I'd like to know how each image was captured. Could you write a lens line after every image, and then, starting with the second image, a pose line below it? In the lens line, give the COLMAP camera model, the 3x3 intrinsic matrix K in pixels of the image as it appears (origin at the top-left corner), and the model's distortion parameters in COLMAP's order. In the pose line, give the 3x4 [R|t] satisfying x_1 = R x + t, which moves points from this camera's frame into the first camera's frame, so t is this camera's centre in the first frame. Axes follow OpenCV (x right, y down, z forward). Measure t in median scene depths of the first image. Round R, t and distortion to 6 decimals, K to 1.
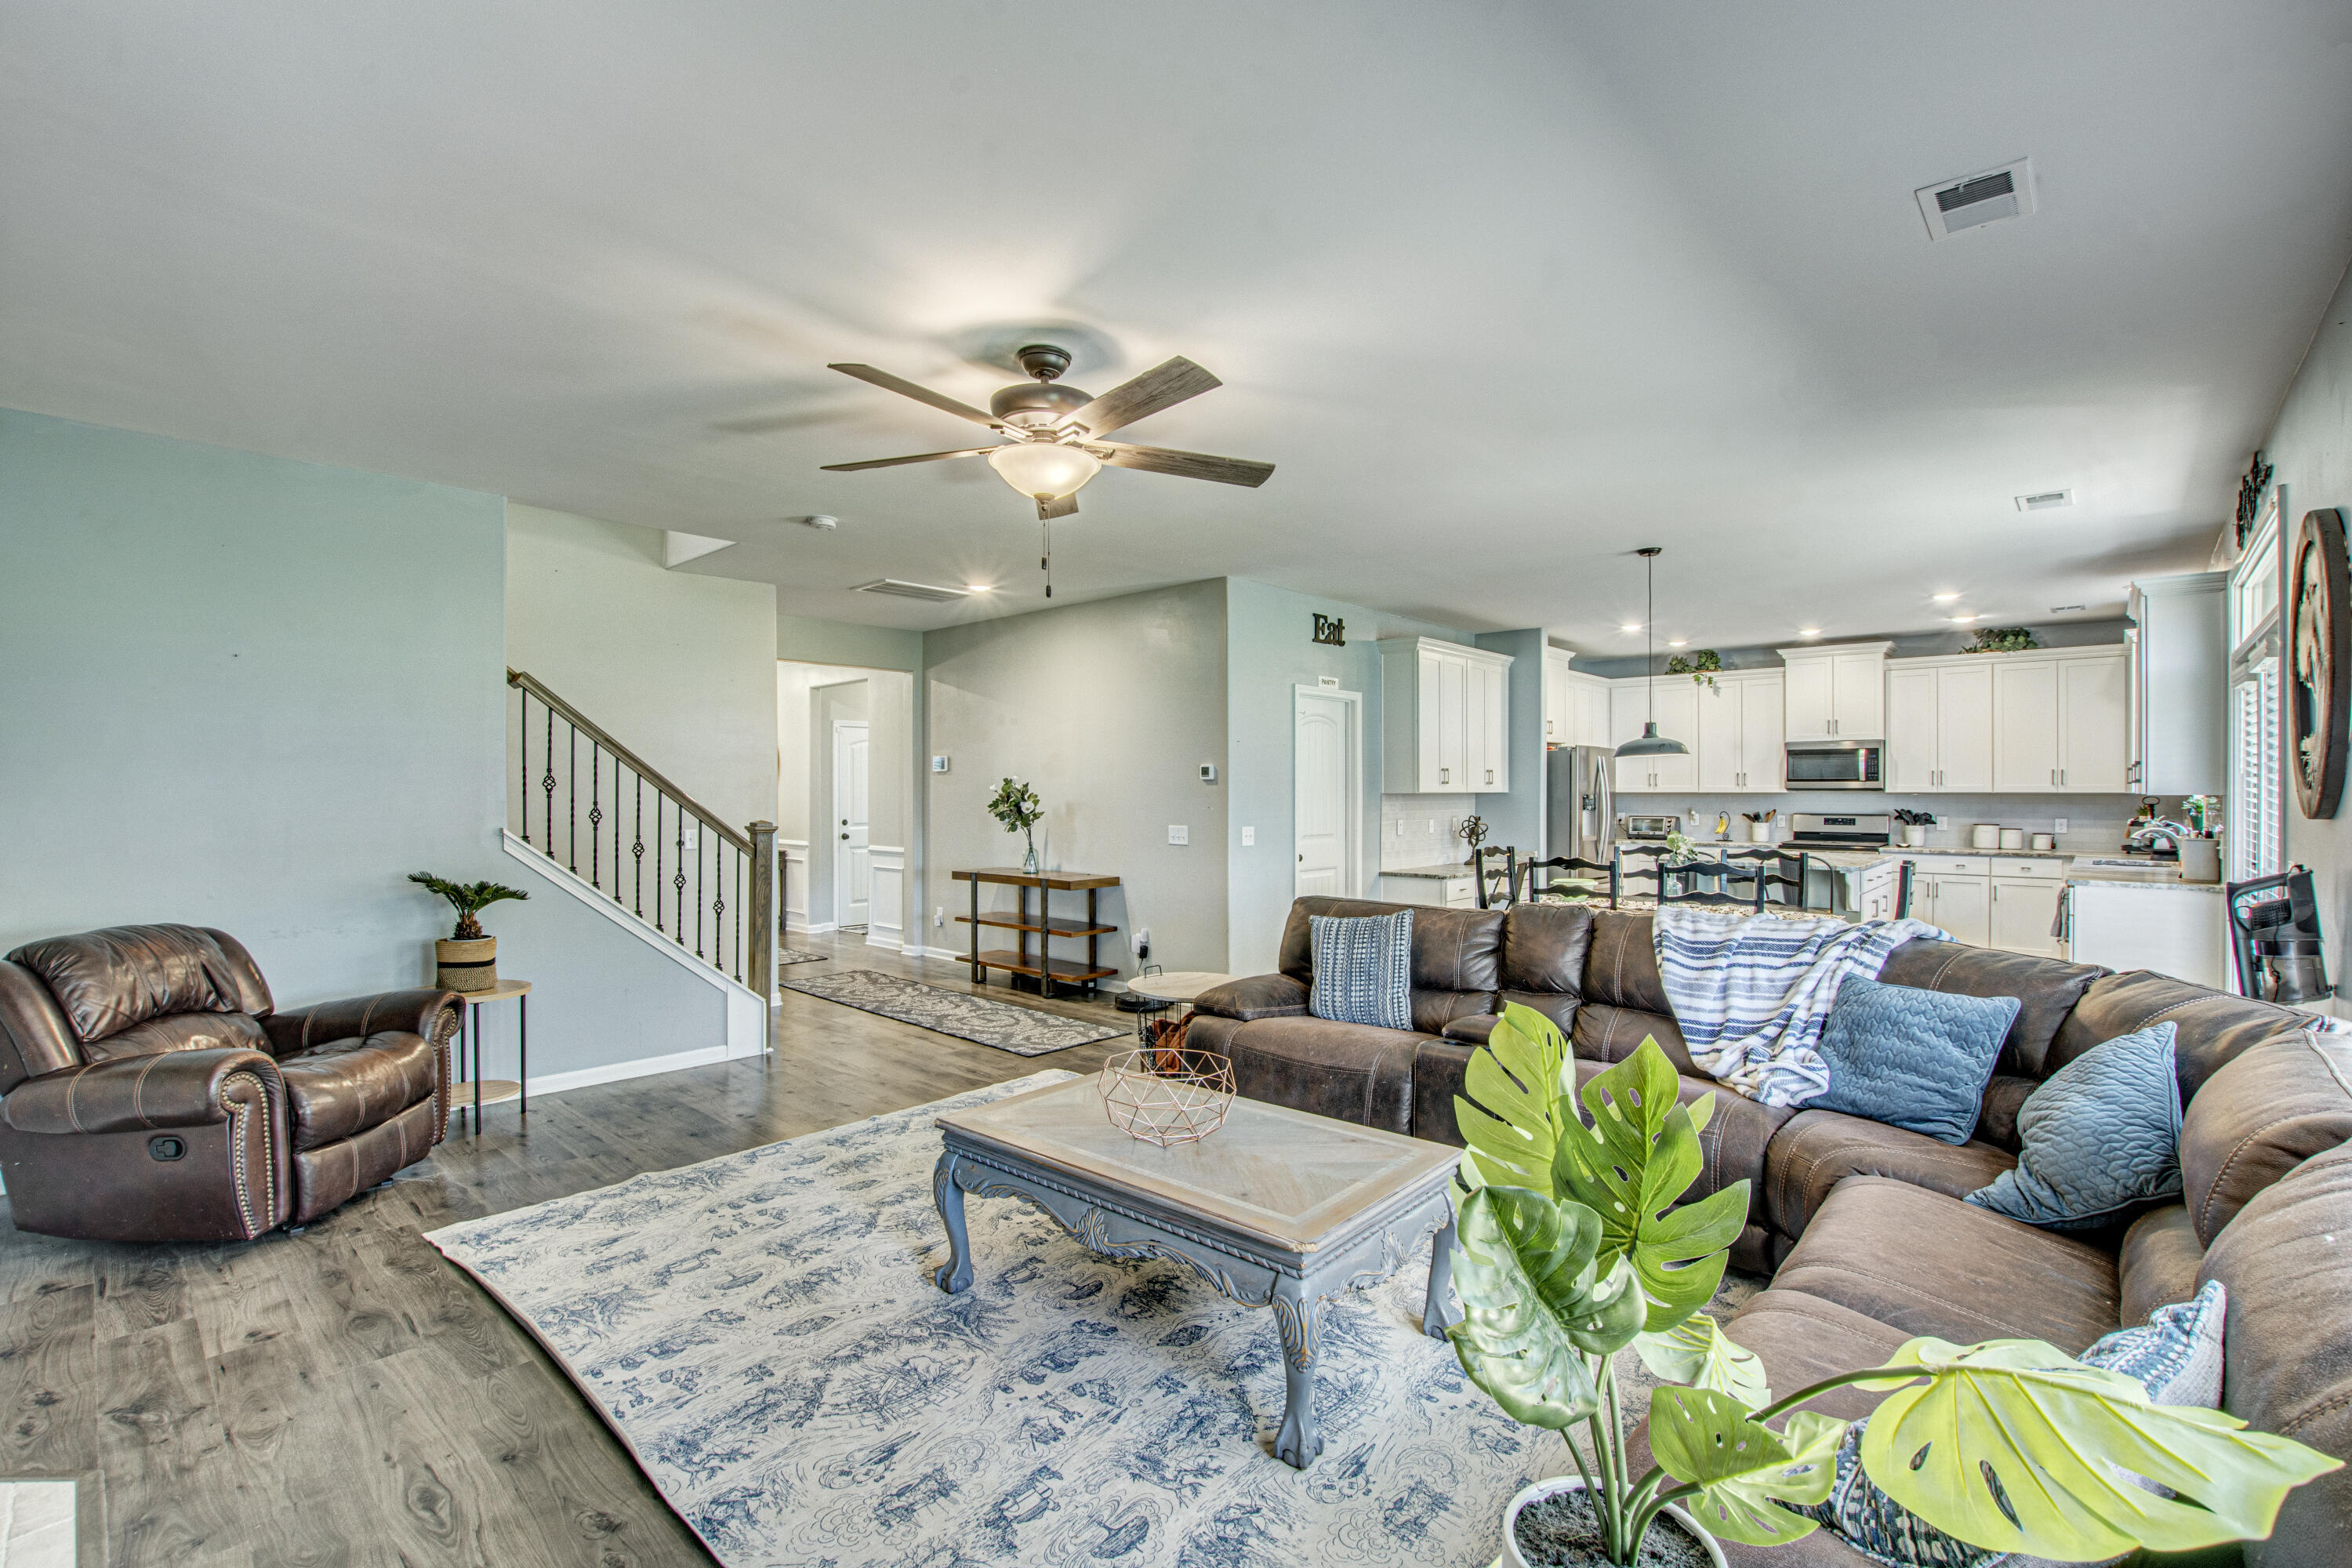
lens RADIAL K [[1038.8, 0, 1200.8], [0, 1038.8, 780.8], [0, 0, 1]] dist [-0.026009, 0.005867]
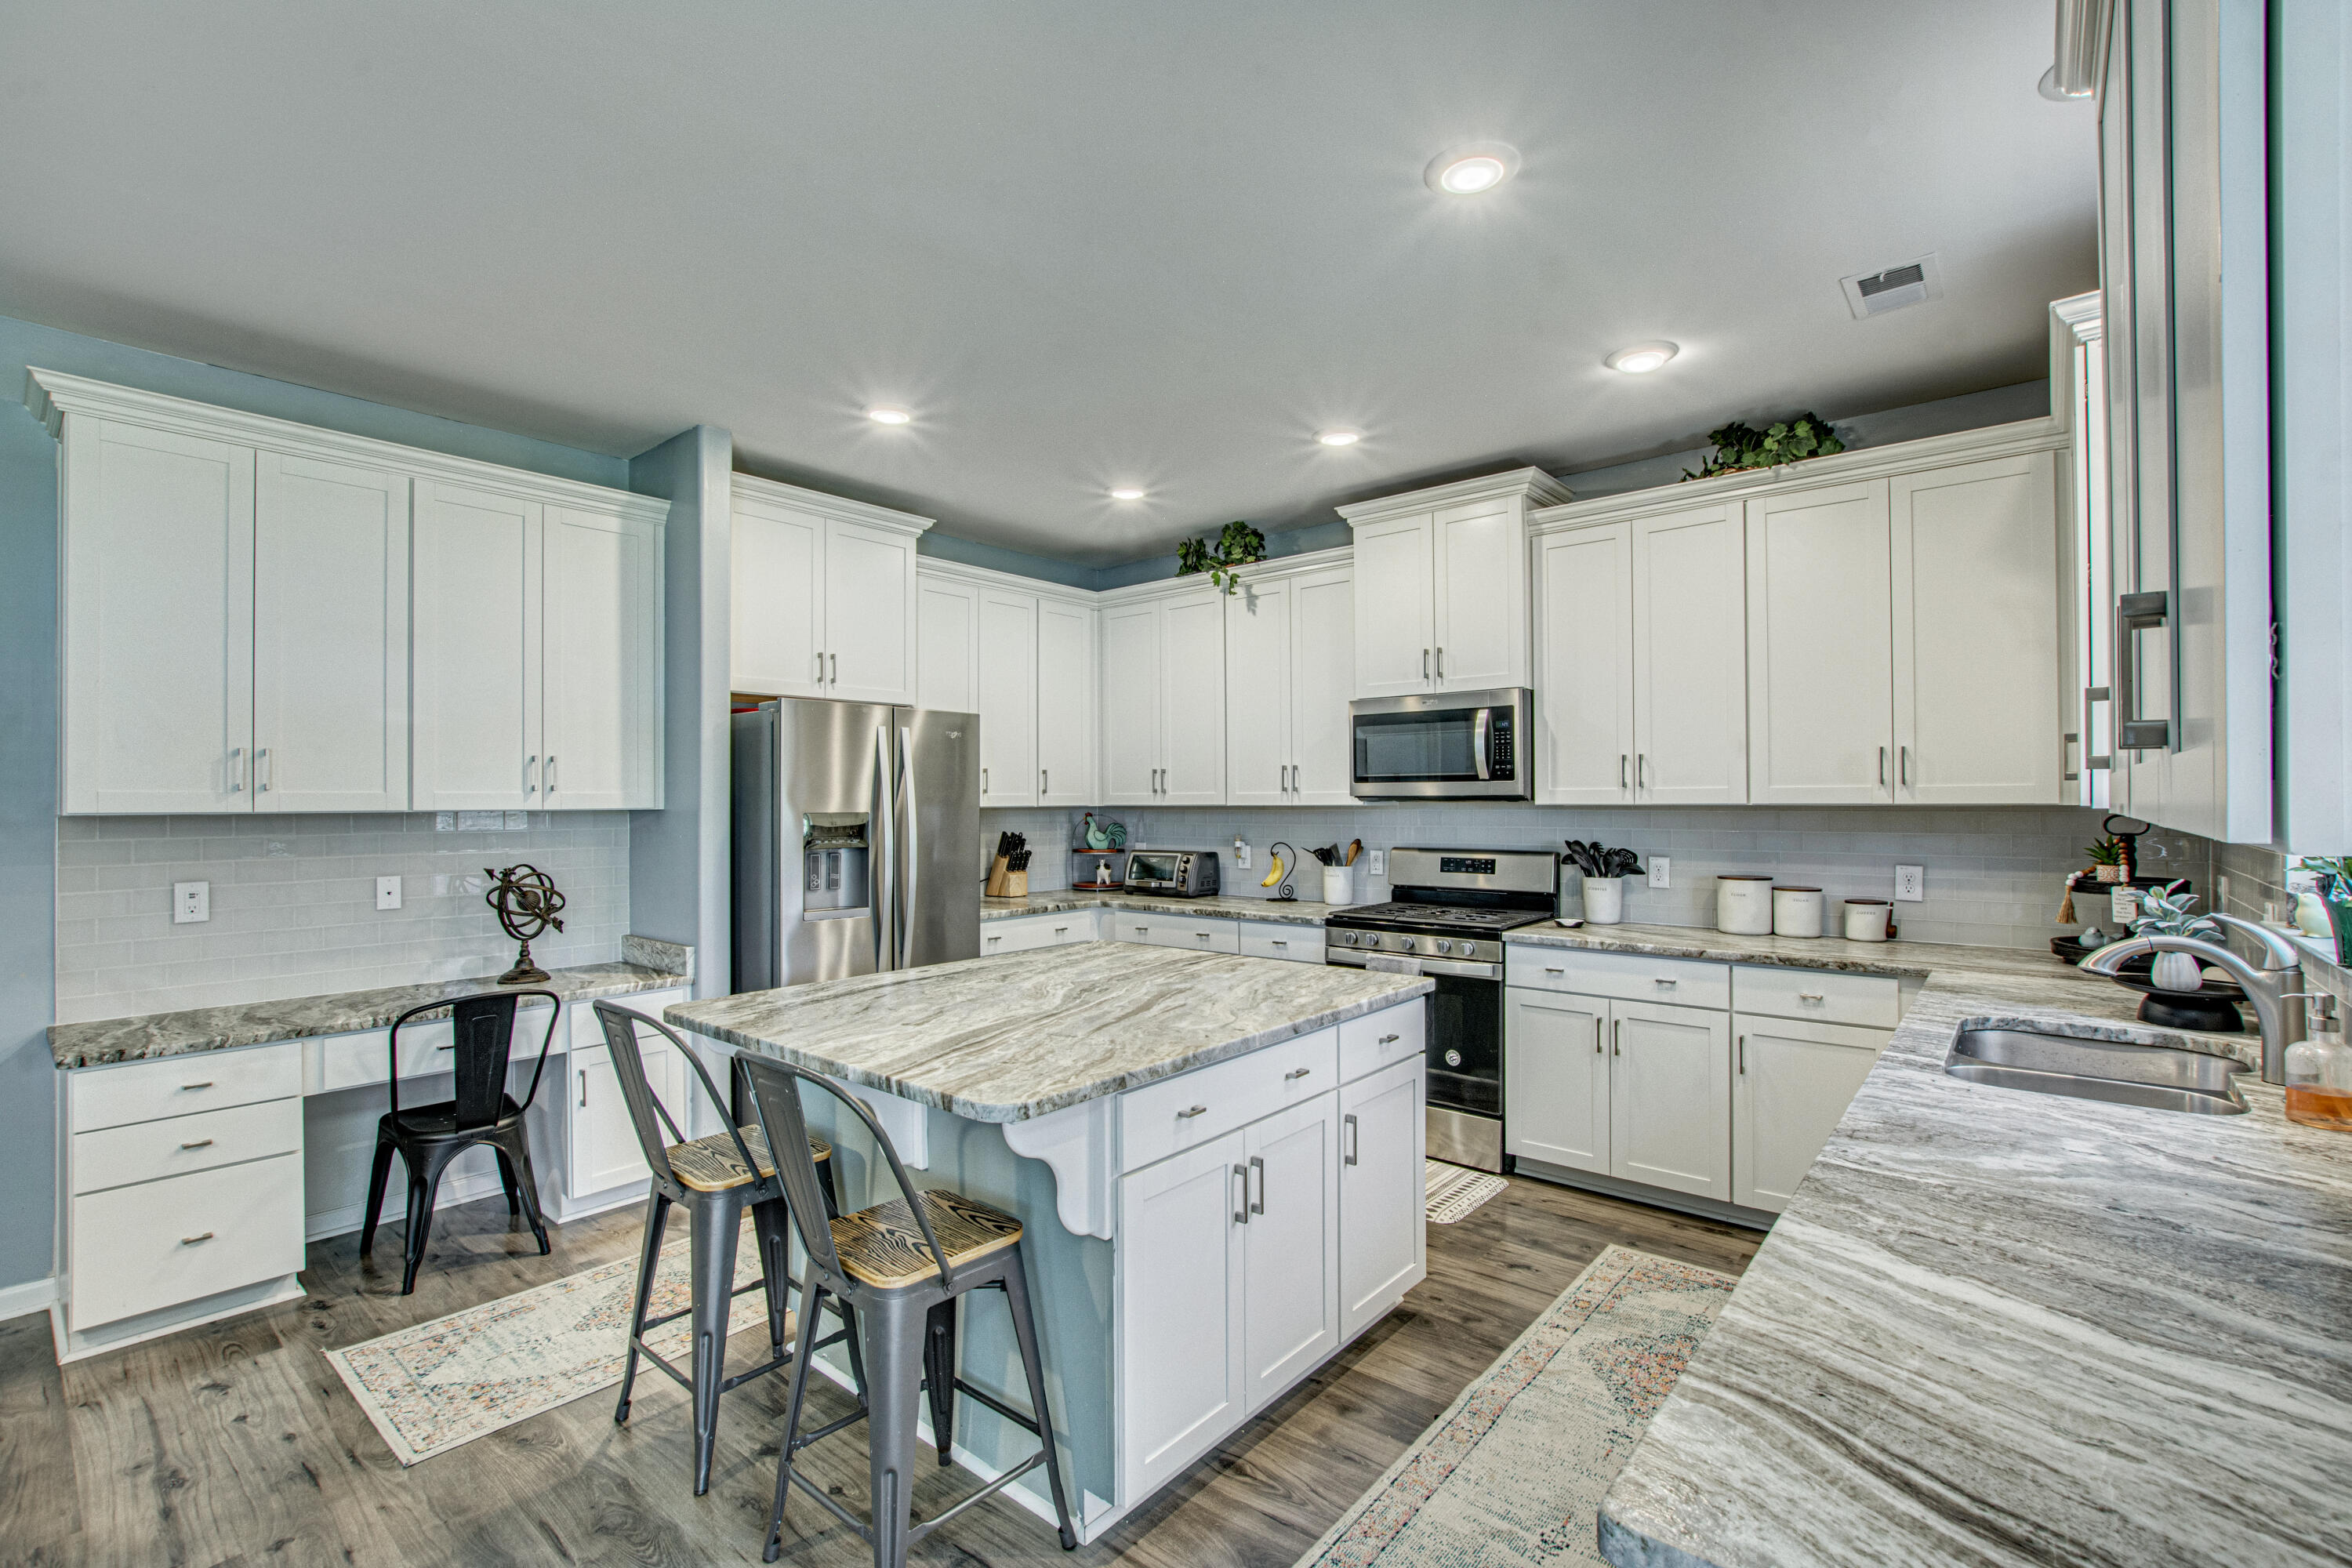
lens RADIAL K [[1038.8, 0, 1162.7], [0, 1038.8, 779.2], [0, 0, 1]] dist [-0.026009, 0.005867]
pose [[0.999769, -0.003215, 0.021258, 0.519475], [0.003438, 0.999939, -0.010459, 0.004510], [-0.021223, 0.010530, 0.999719, 0.577248]]
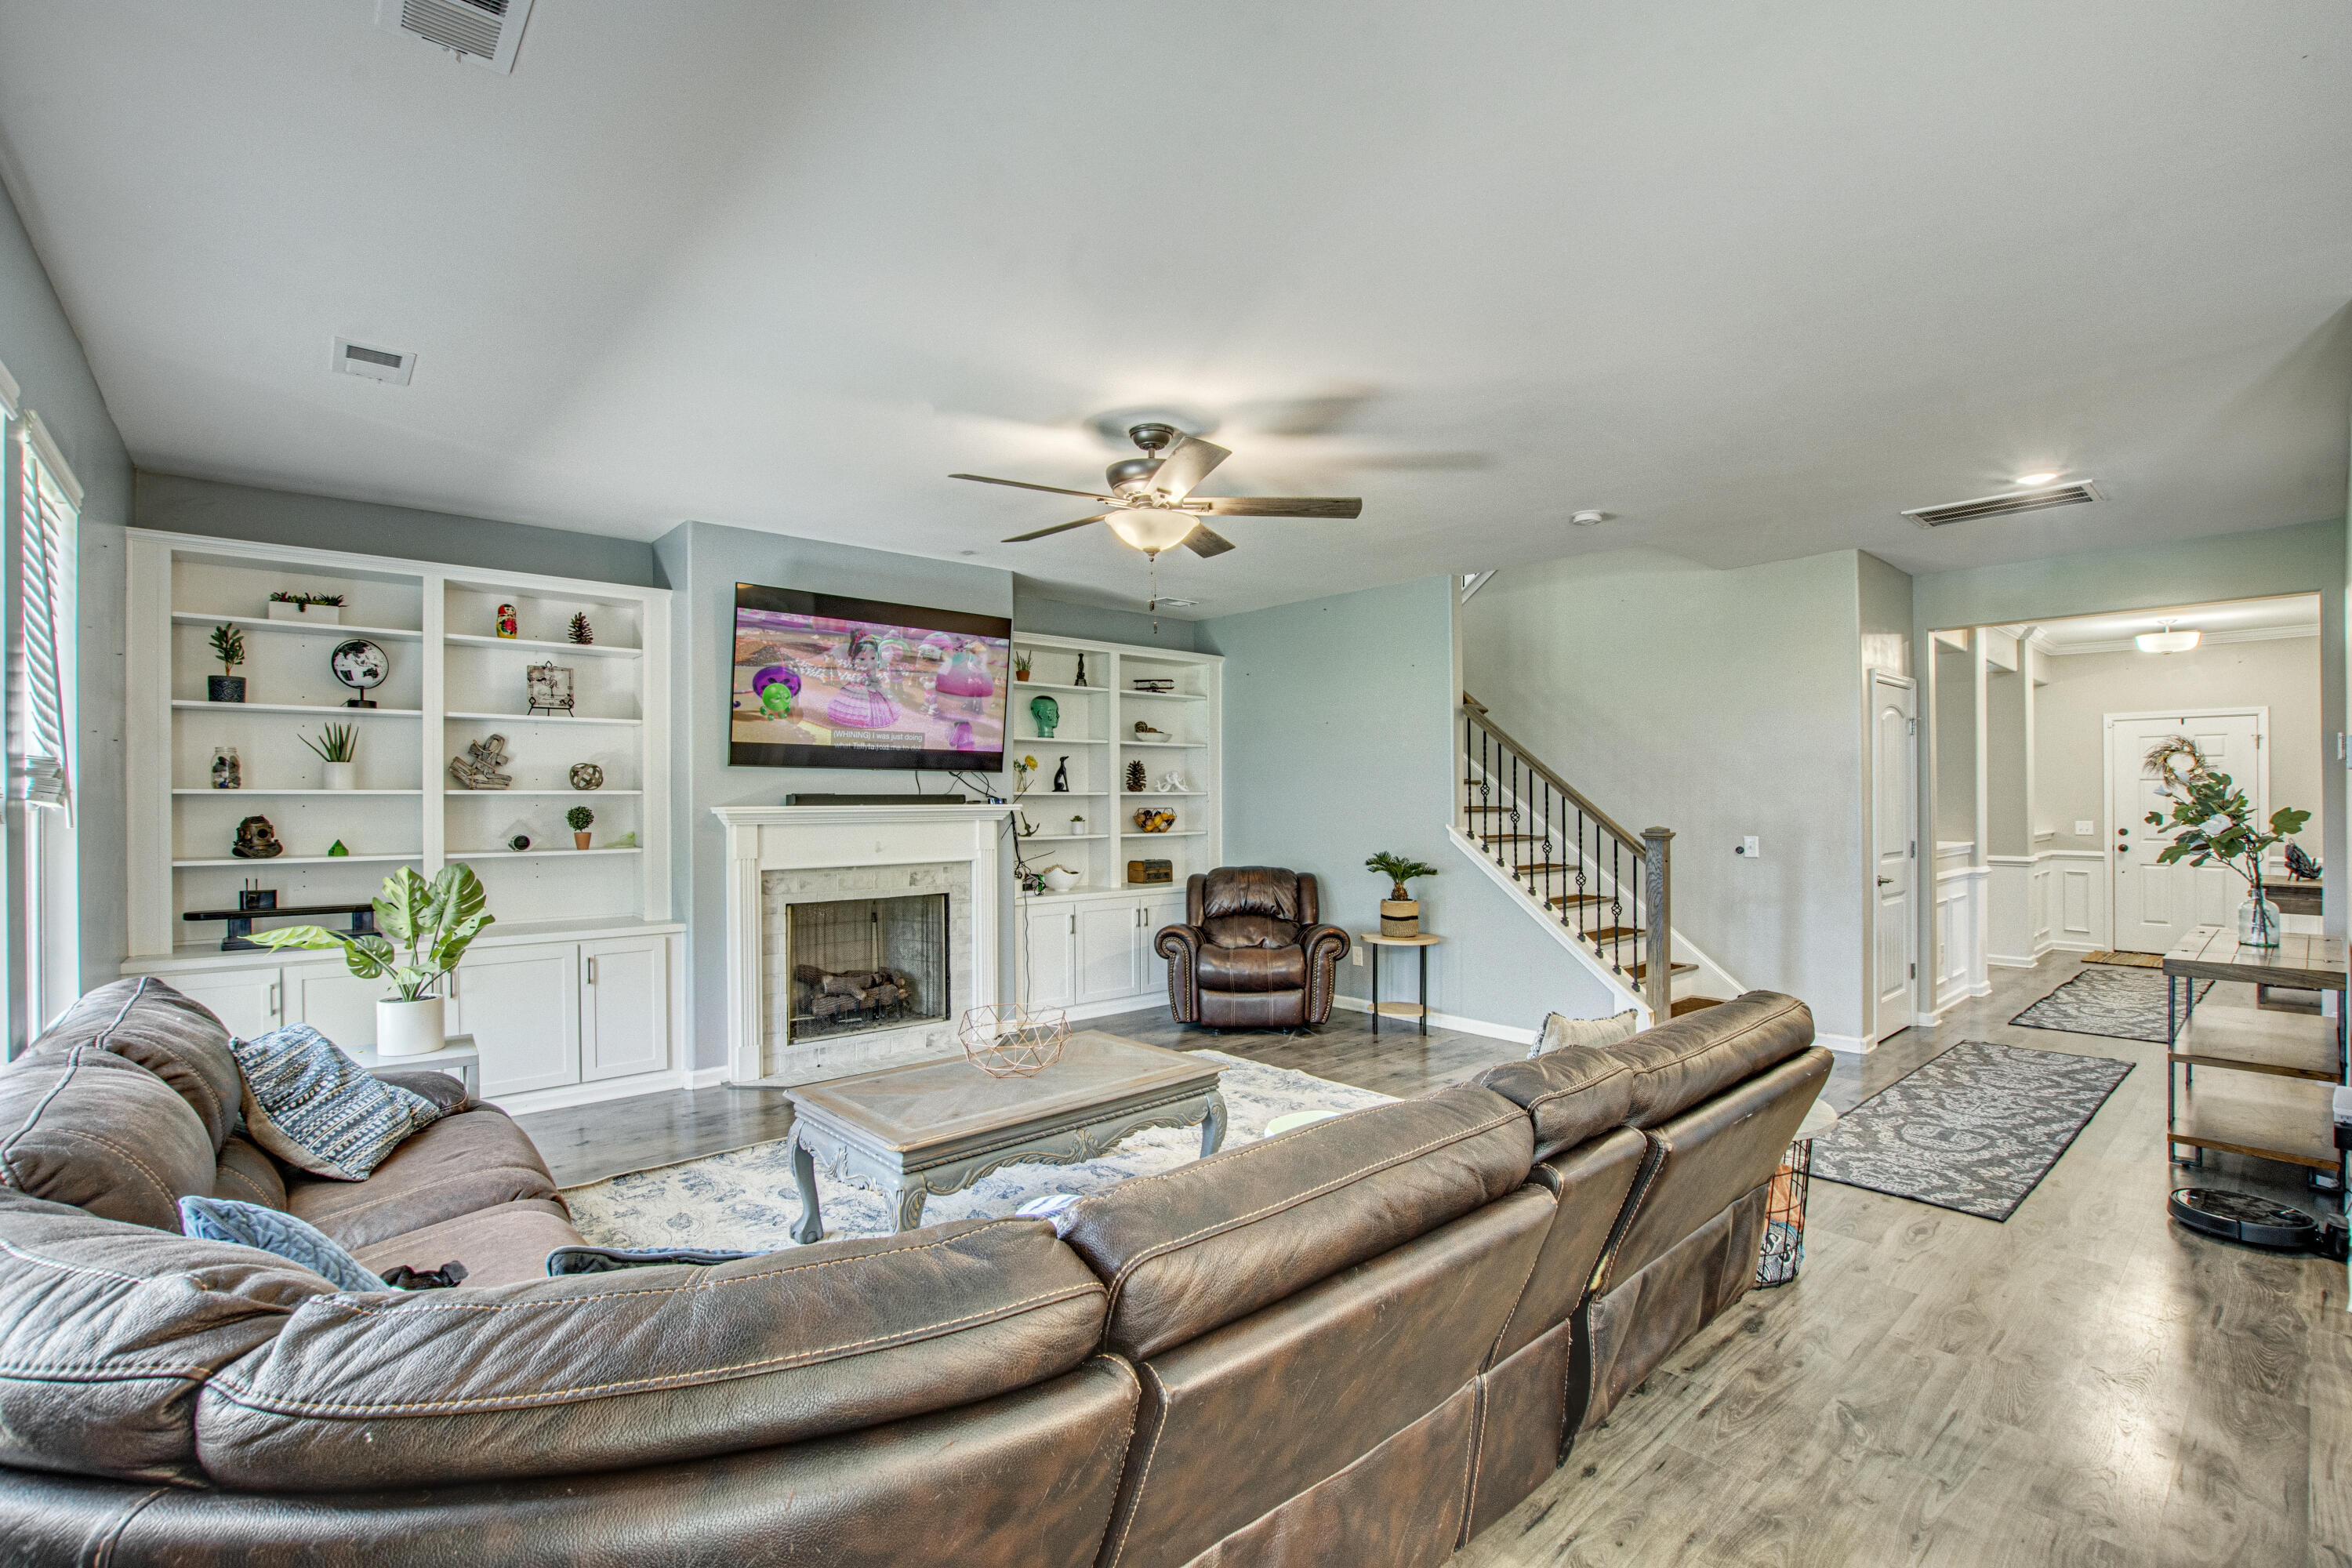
lens RADIAL K [[1038.8, 0, 1164.6], [0, 1038.8, 803.4], [0, 0, 1]] dist [-0.026009, 0.005867]
pose [[-0.130955, 0.017275, -0.991238, 0.592327], [0.017259, 0.999736, 0.015143, -0.005760], [0.991238, -0.015124, -0.131219, 0.680642]]
